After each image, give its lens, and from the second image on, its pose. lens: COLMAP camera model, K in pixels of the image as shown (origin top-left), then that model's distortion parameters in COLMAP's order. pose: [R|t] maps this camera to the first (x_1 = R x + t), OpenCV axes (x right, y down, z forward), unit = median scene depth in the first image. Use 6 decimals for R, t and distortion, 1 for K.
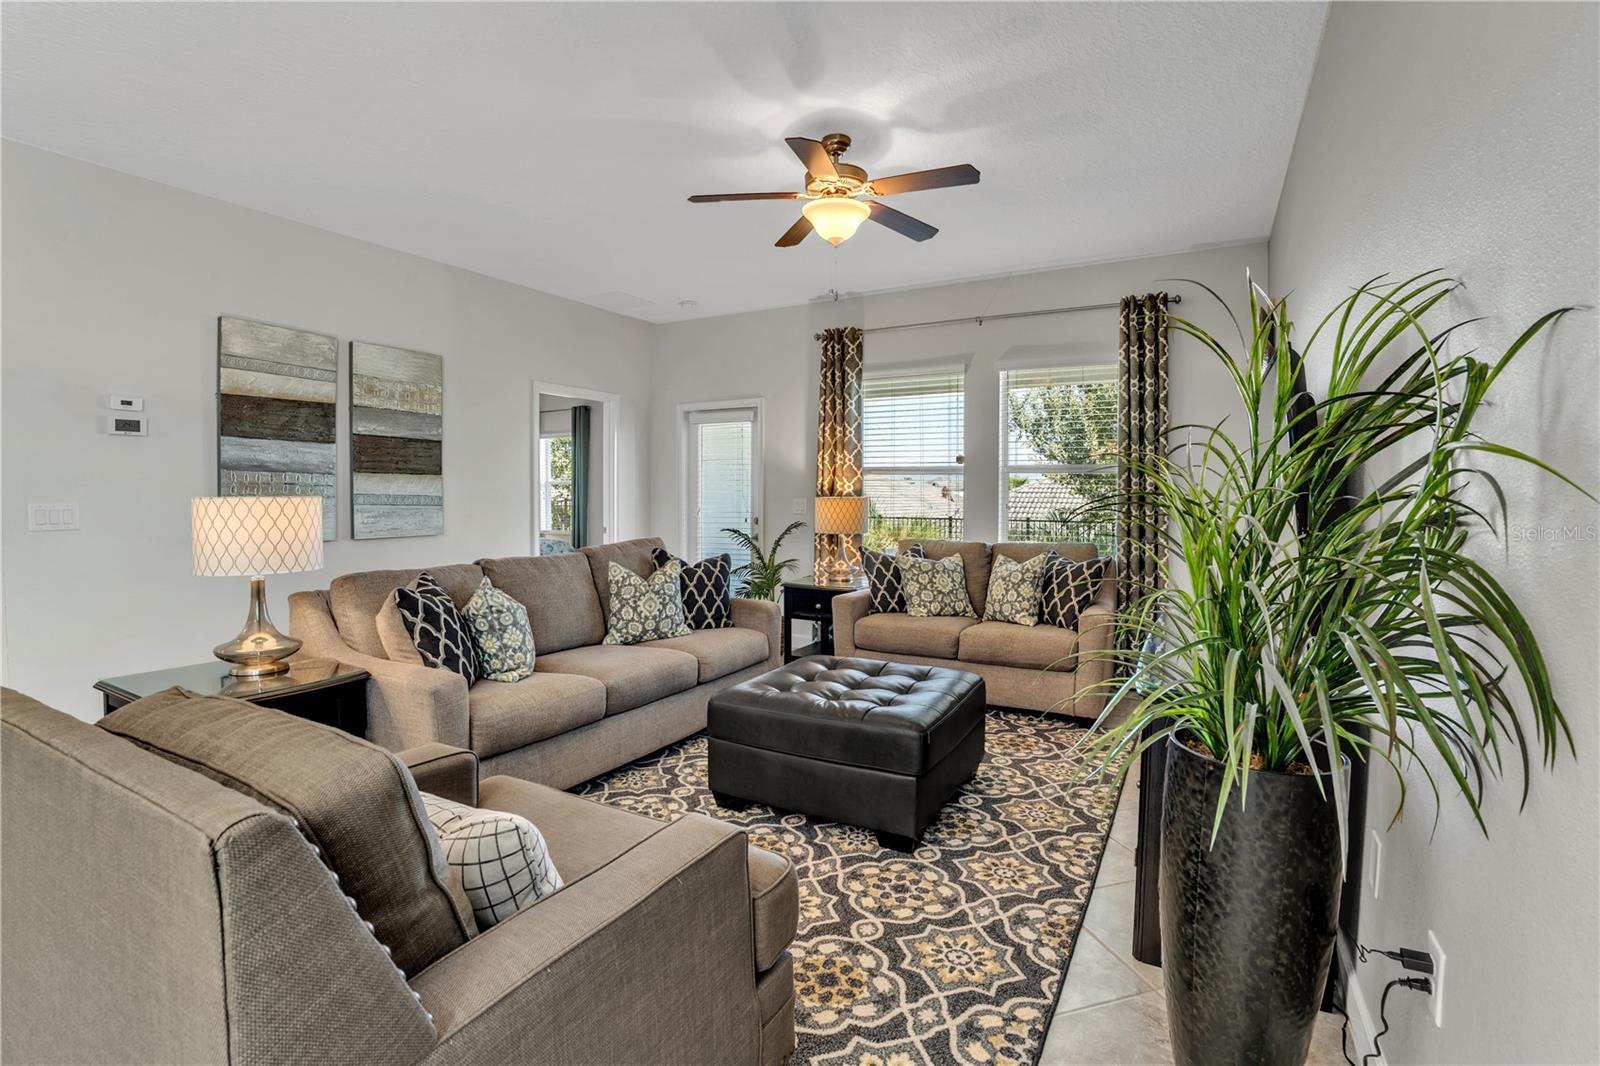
lens RADIAL K [[732.9, 0, 804.7], [0, 732.9, 515.0], [0, 0, 1]] dist [-0.081880, 0.026066]
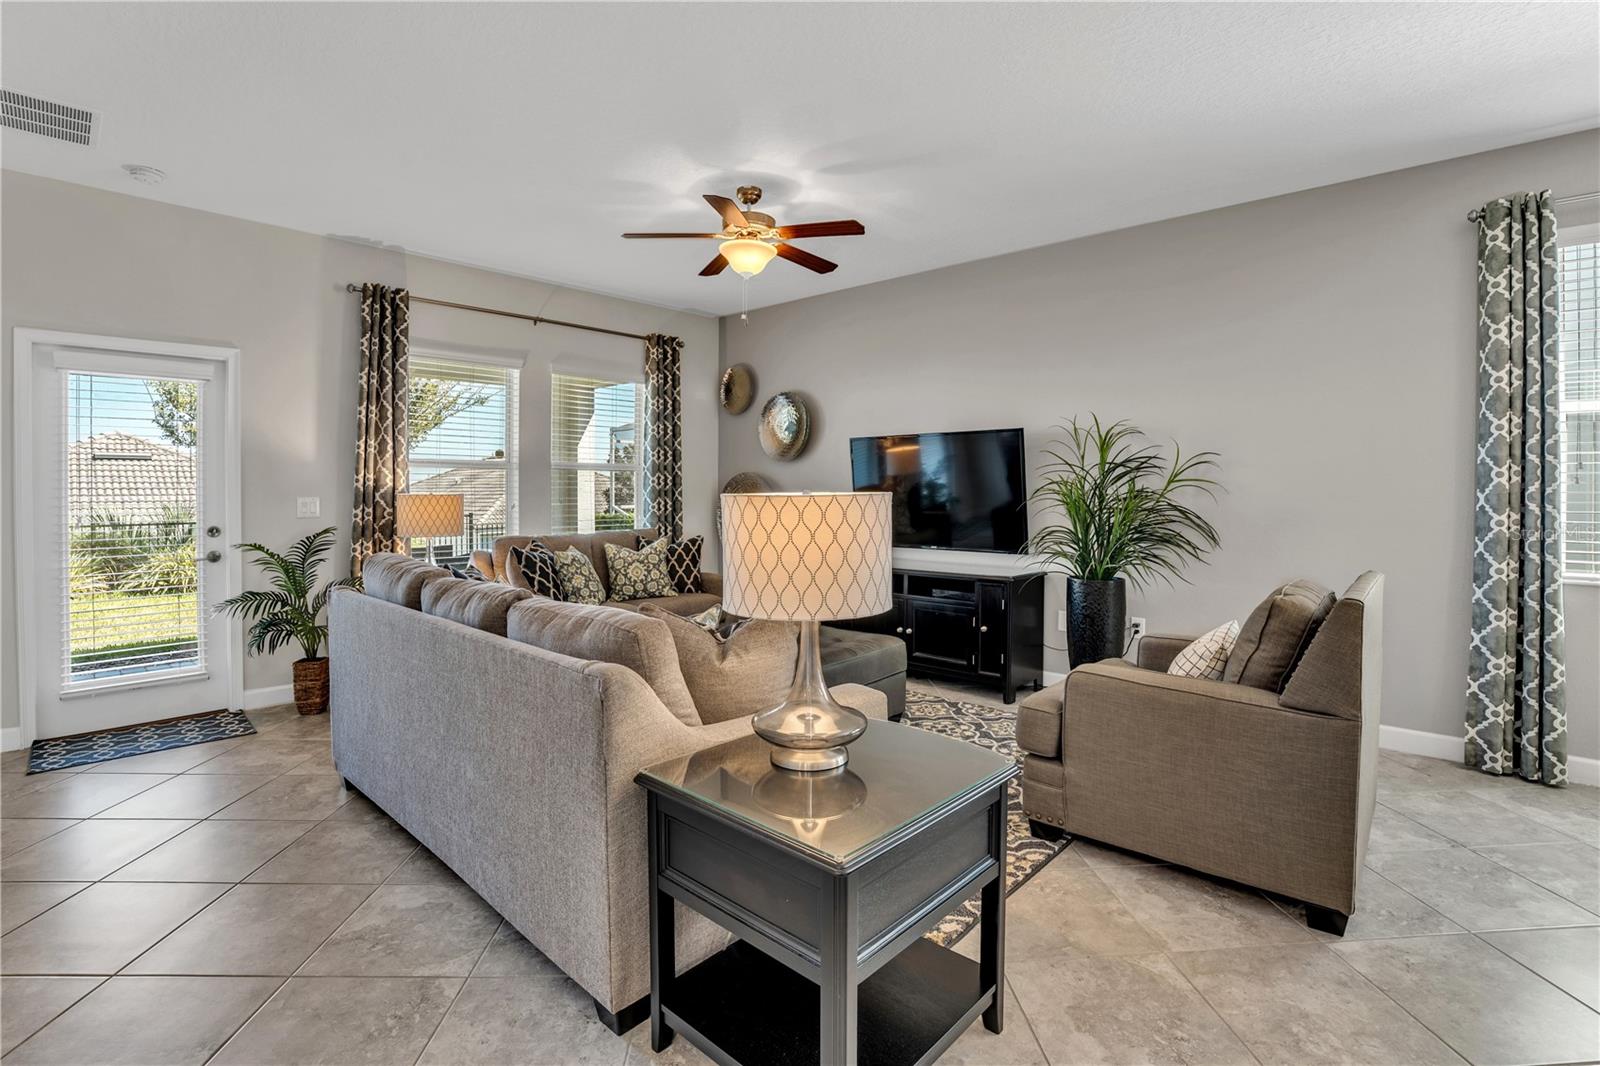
lens RADIAL K [[742.0, 0, 799.7], [0, 742.0, 493.4], [0, 0, 1]] dist [-0.067966, 0.016933]
pose [[0.240169, -0.006432, 0.970710, -0.826658], [0.034282, 0.999410, -0.001860, -0.010470], [-0.970125, 0.033725, 0.240248, 0.479576]]
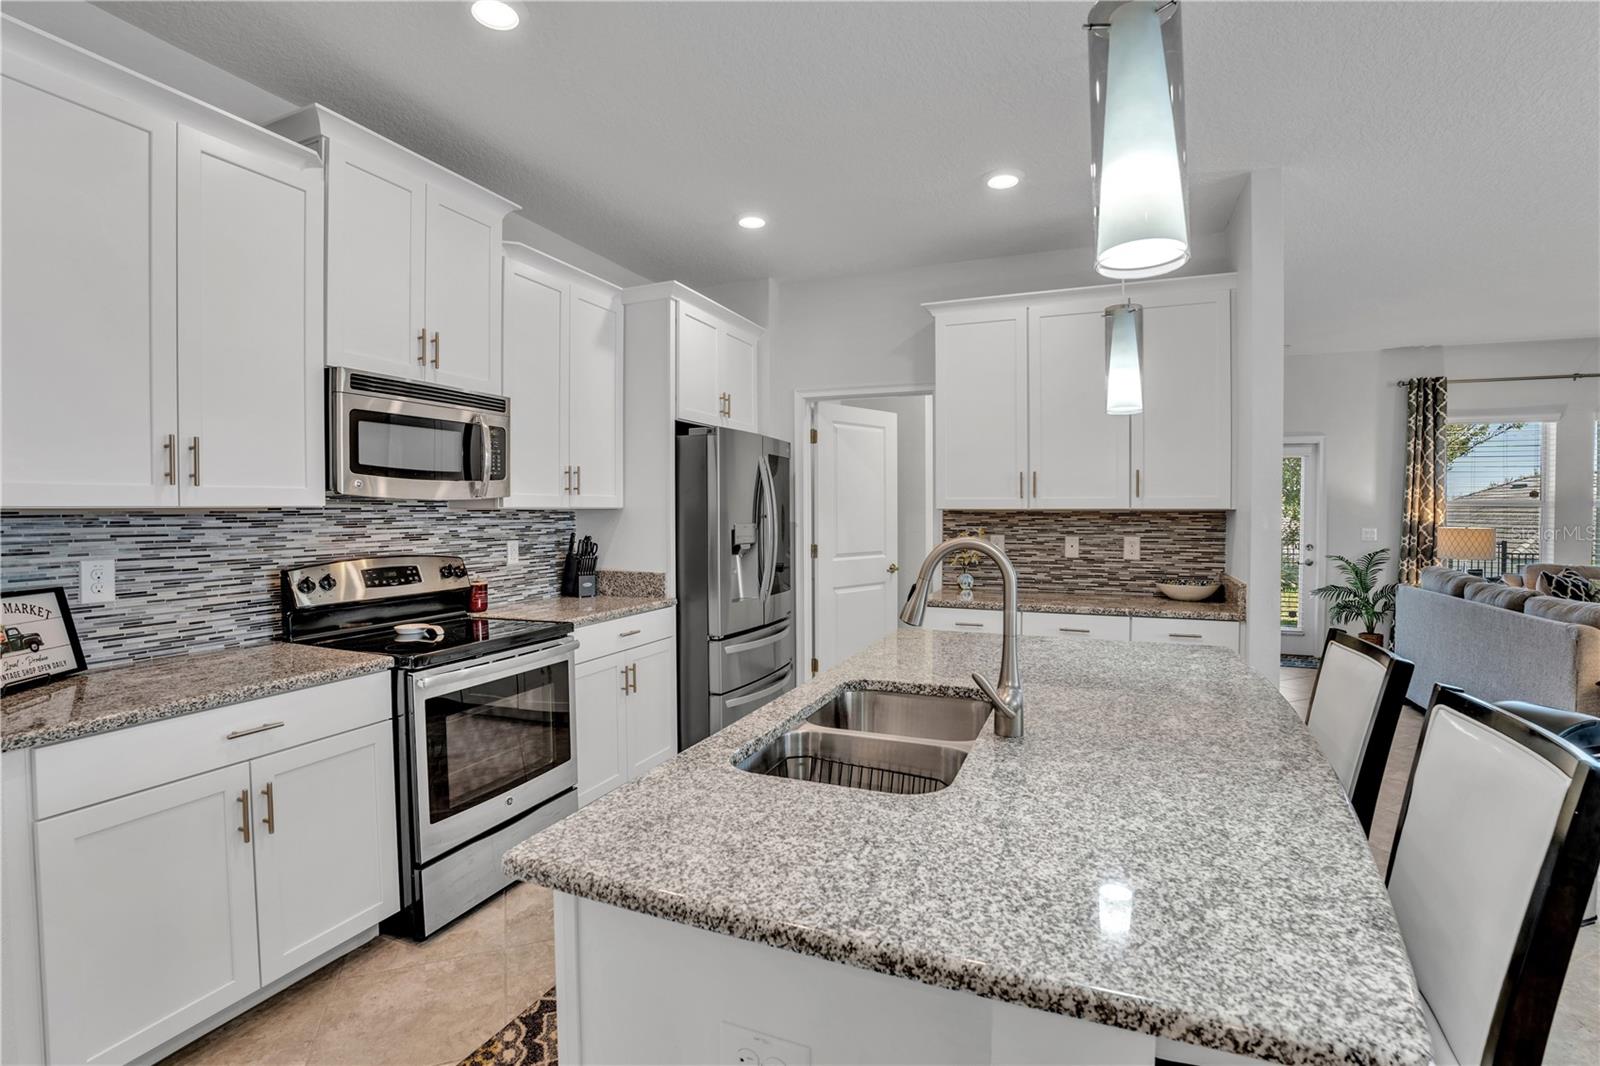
lens RADIAL K [[732.9, 0, 804.7], [0, 732.9, 515.0], [0, 0, 1]] dist [-0.081880, 0.026066]
pose [[0.993527, 0.004107, 0.113522, -1.362982], [-0.001648, 0.999762, -0.021753, -0.023086], [-0.113585, 0.021425, 0.993297, 0.053615]]
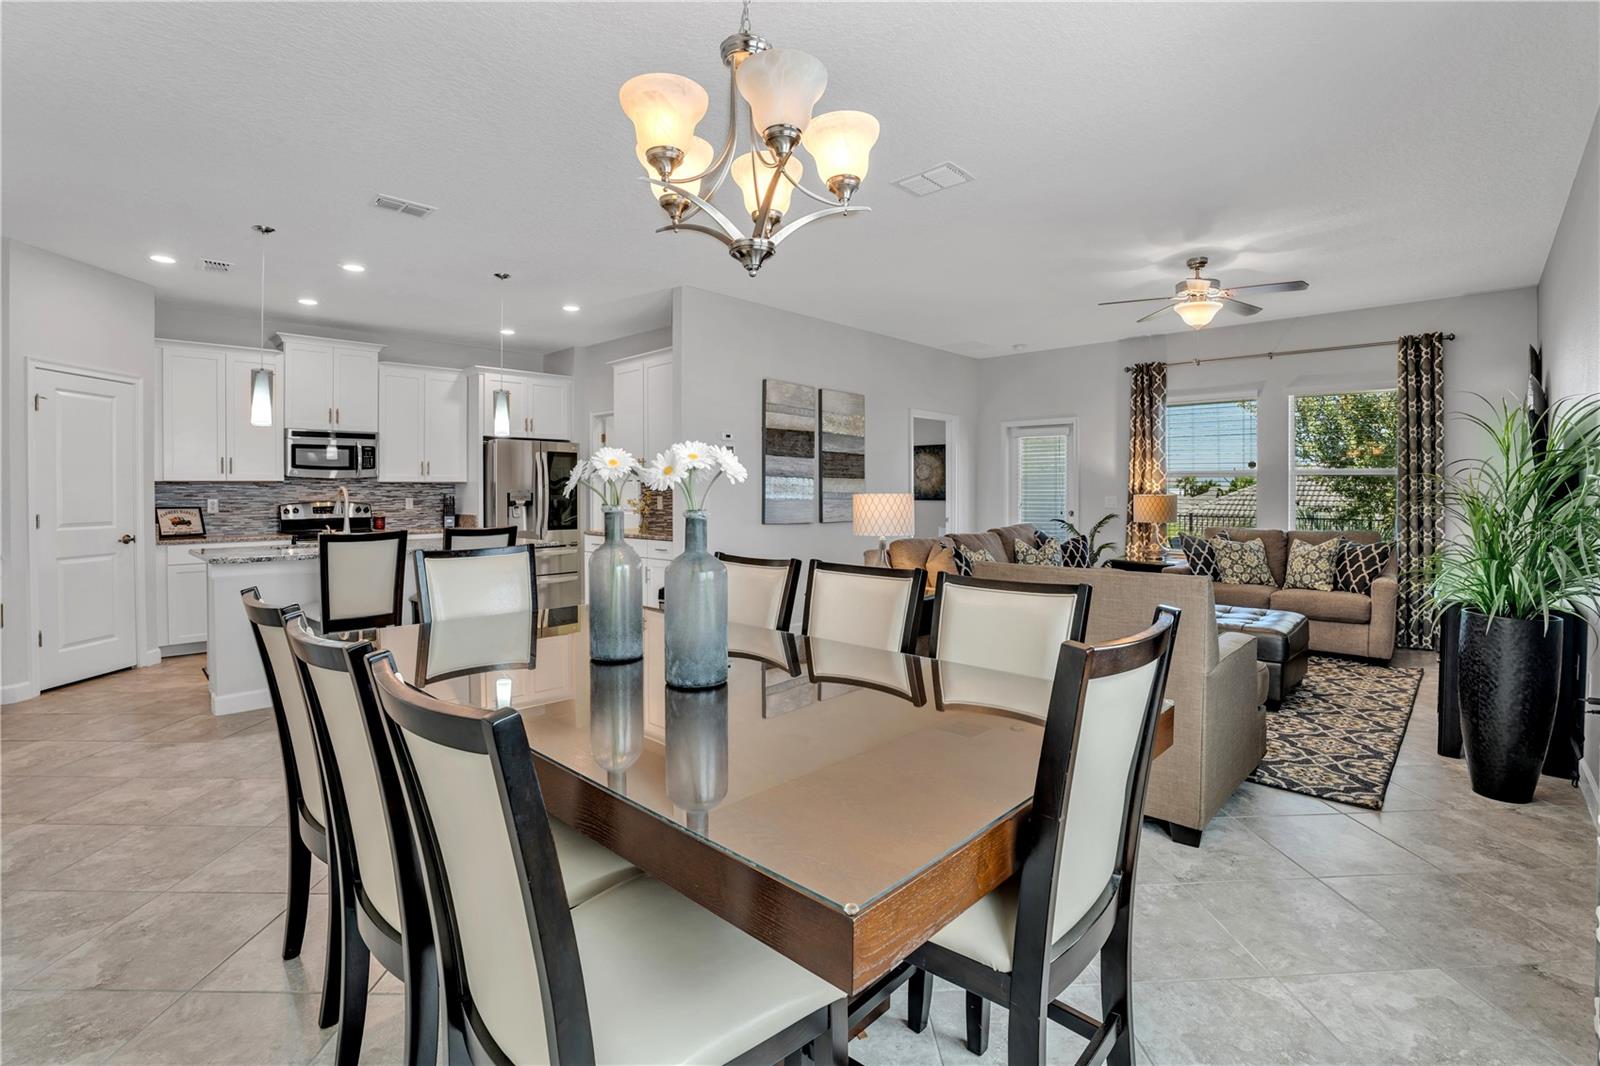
lens RADIAL K [[742.0, 0, 799.7], [0, 742.0, 493.4], [0, 0, 1]] dist [-0.067966, 0.016933]
pose [[0.967558, 0.001371, -0.252645, -0.288031], [-0.007970, 0.999653, -0.025097, 0.013478], [0.252523, 0.026296, 0.967233, -0.512464]]
